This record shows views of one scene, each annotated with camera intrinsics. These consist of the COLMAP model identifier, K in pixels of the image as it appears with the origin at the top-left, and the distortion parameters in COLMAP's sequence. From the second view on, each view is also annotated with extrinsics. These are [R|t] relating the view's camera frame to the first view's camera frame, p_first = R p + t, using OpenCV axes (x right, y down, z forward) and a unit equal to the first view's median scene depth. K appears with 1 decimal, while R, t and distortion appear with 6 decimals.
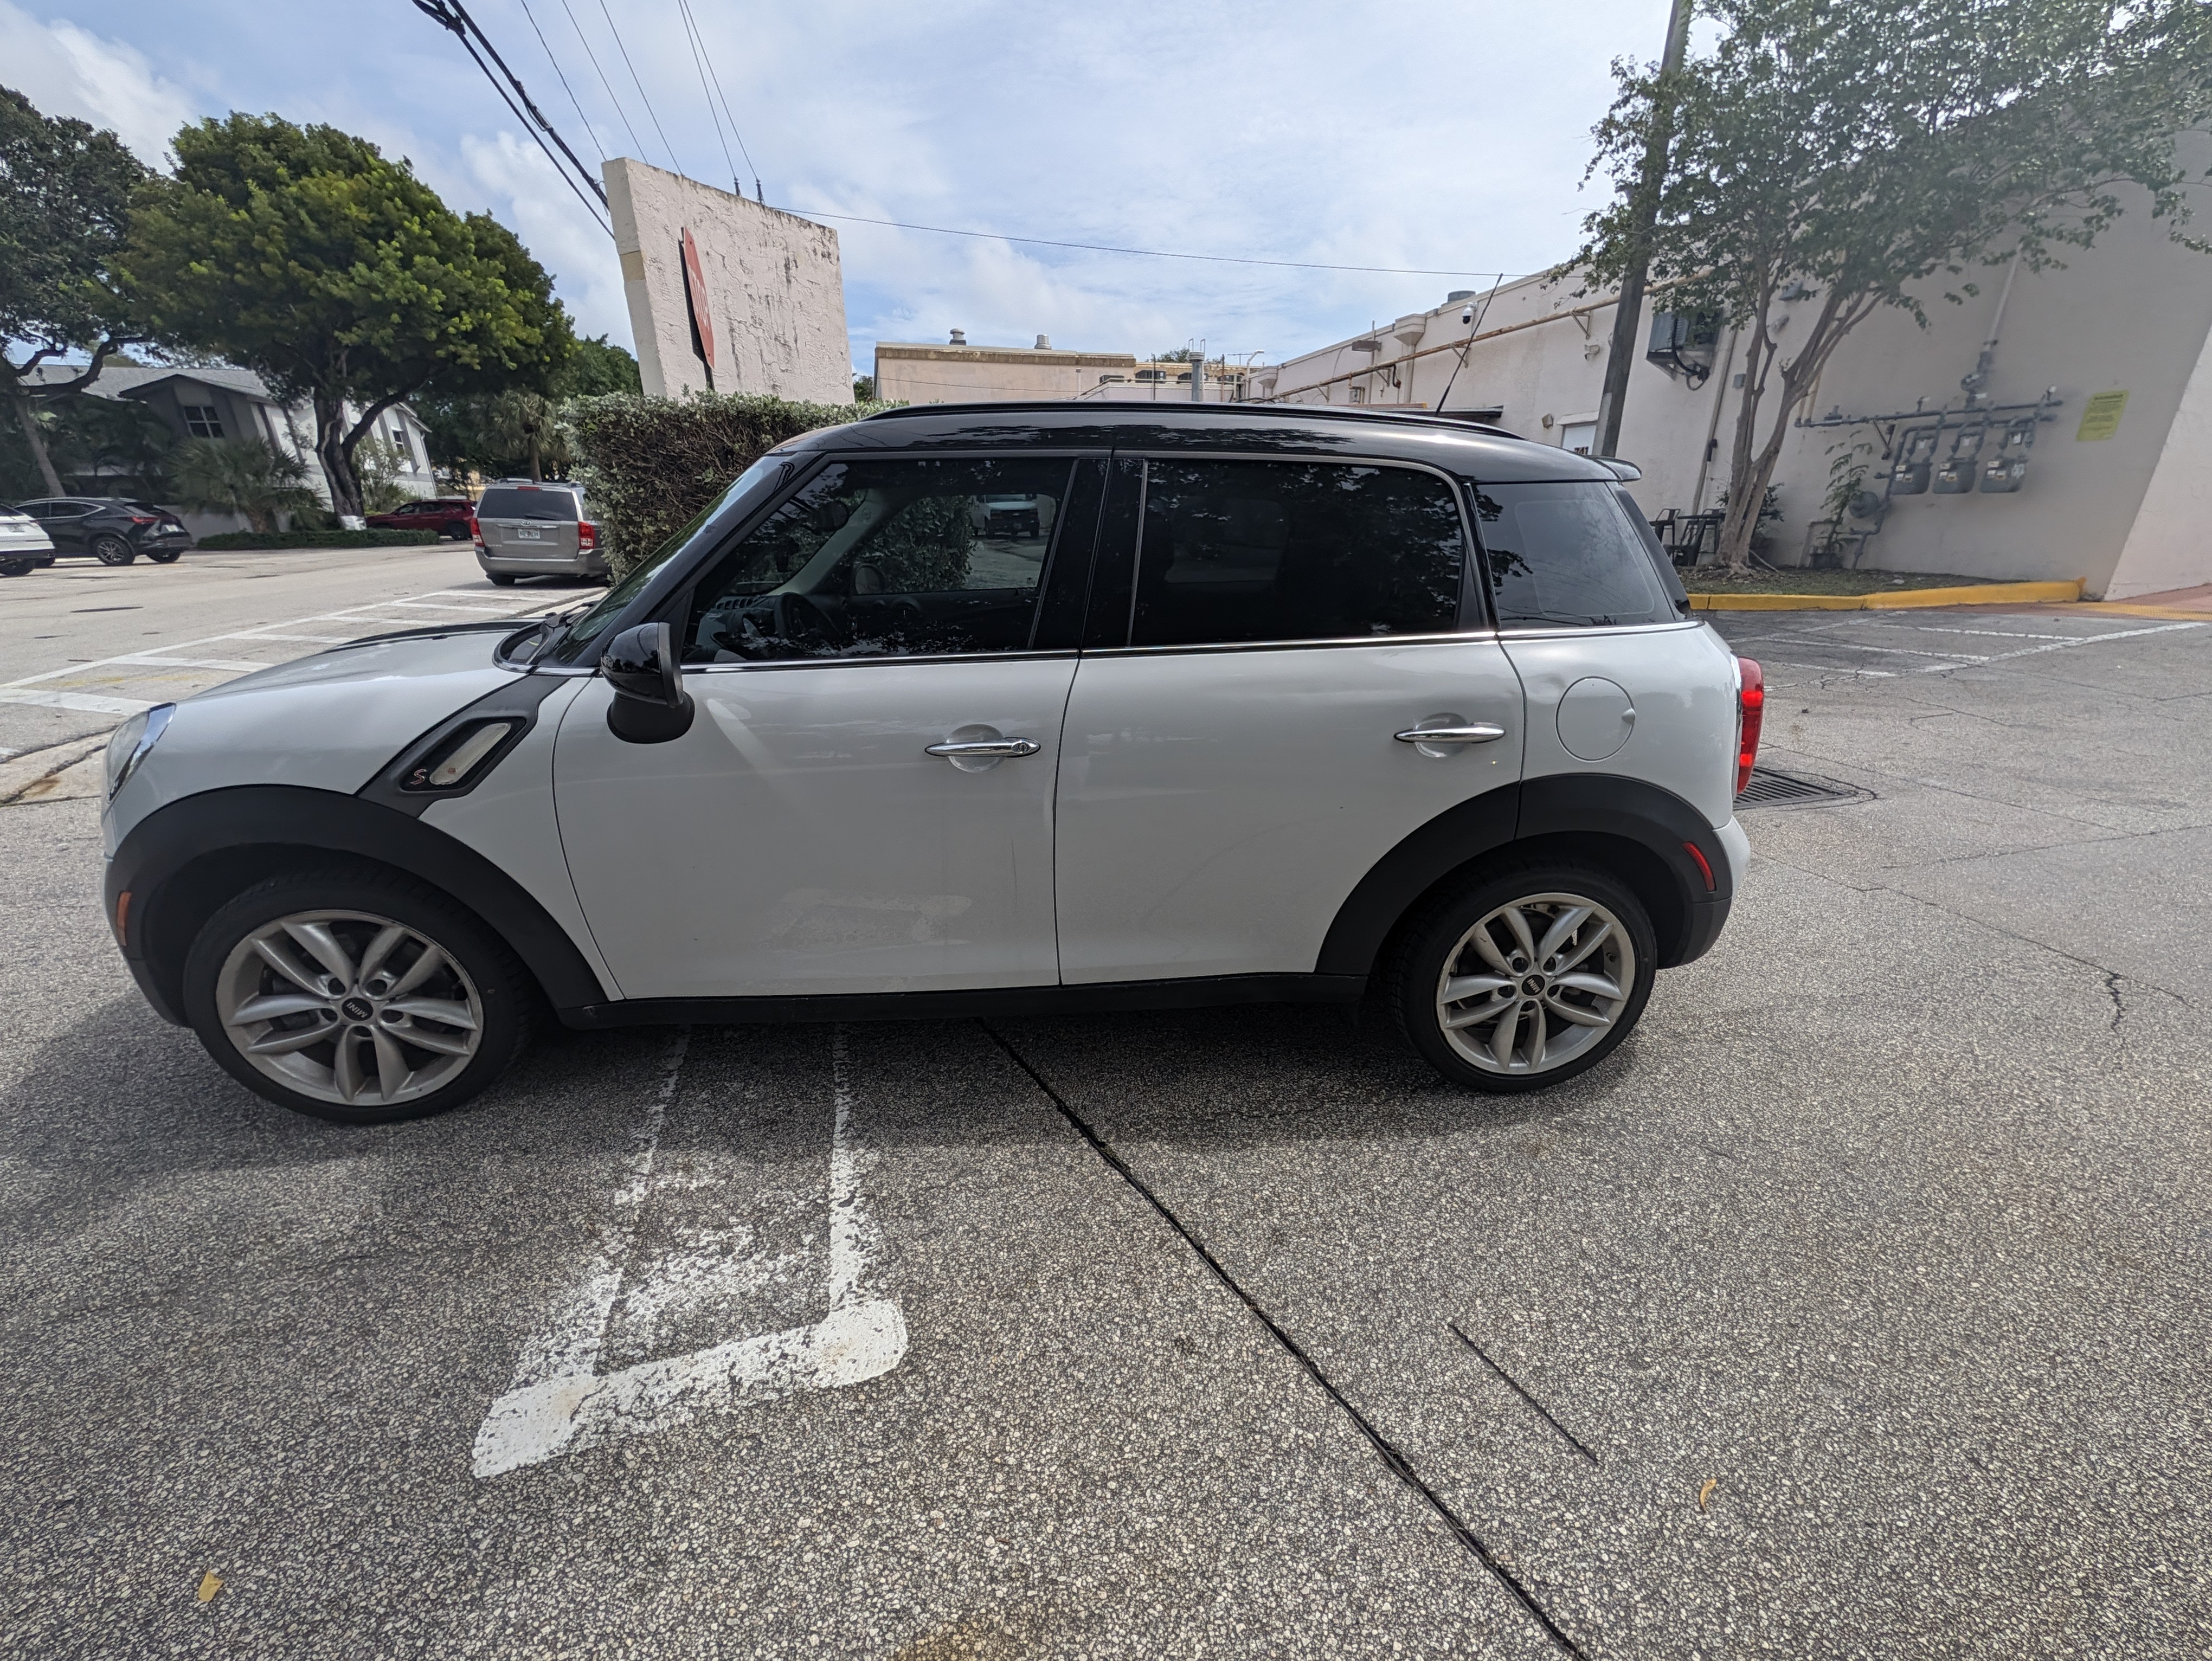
lens RADIAL K [[908.8, 0, 1102.1], [0, 908.8, 785.5], [0, 0, 1]] dist [0.001143, -0.000616]
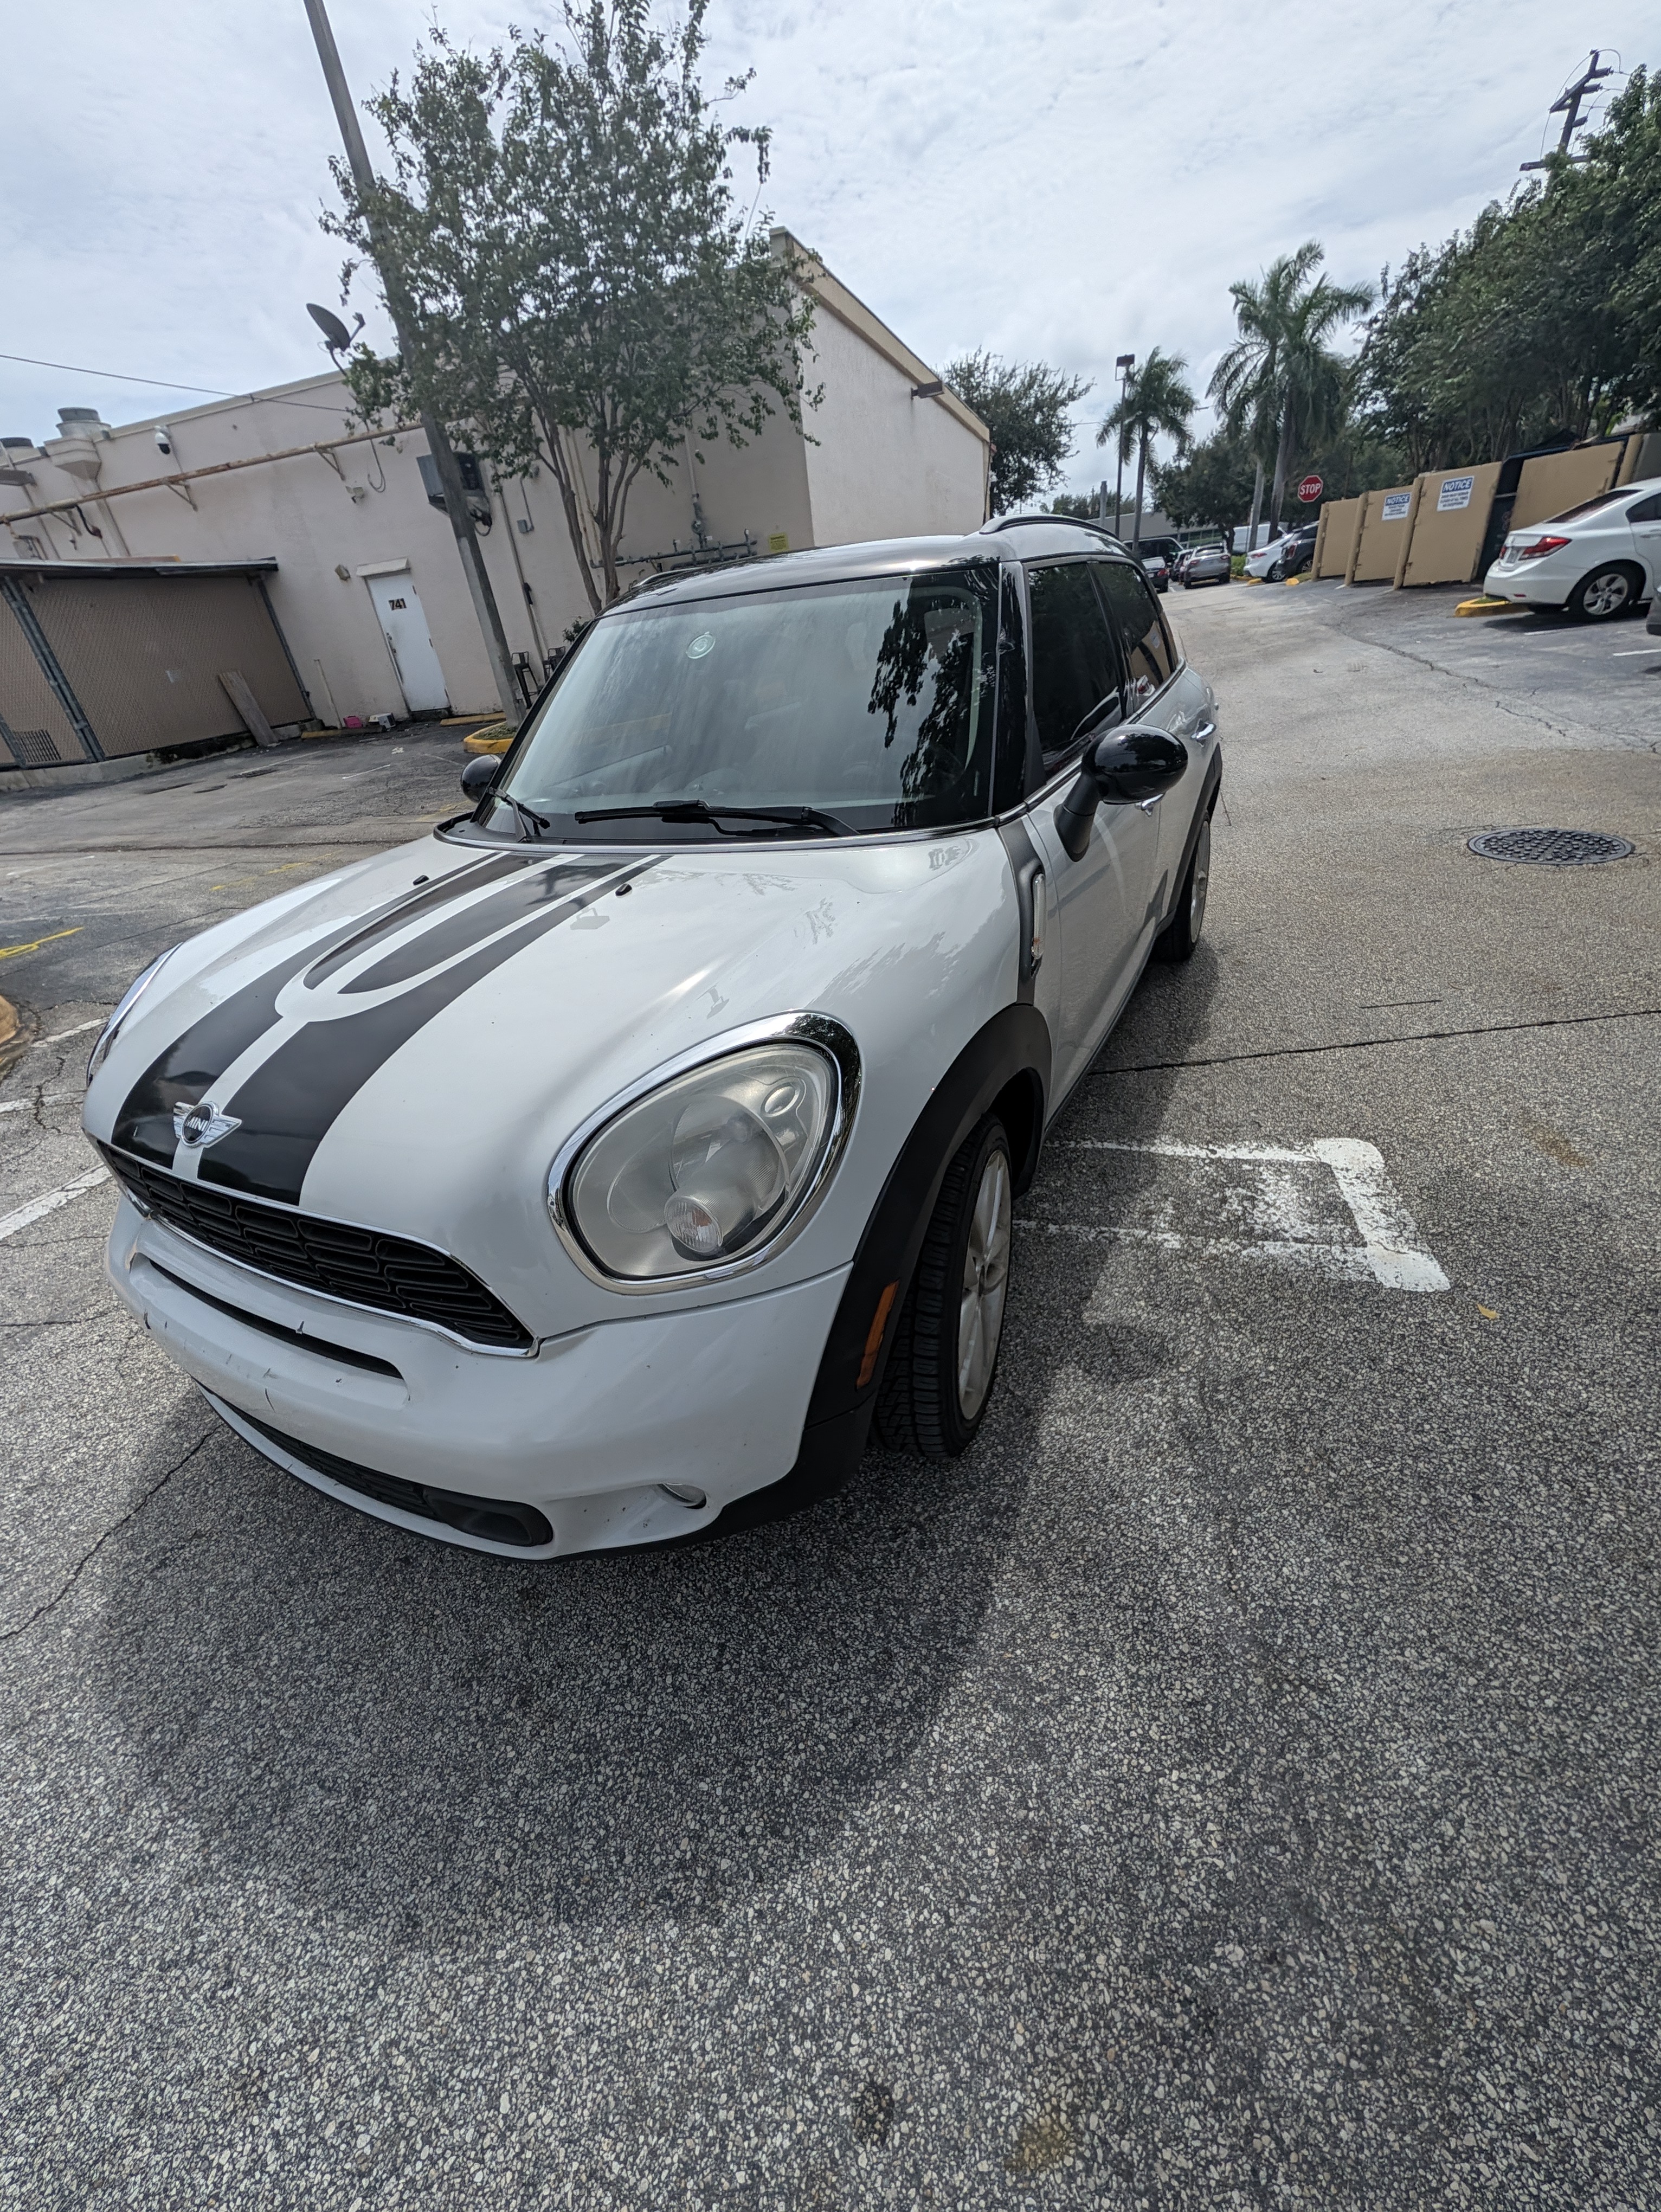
lens RADIAL K [[893.4, 0, 830.5], [0, 893.4, 1106.0], [0, 0, 1]] dist [-0.001461, -0.000300]
pose [[0.502885, -0.468296, 0.726502, -1.425937], [0.352591, 0.878546, 0.322238, -0.225908], [-0.789168, 0.094109, 0.606924, 0.590278]]
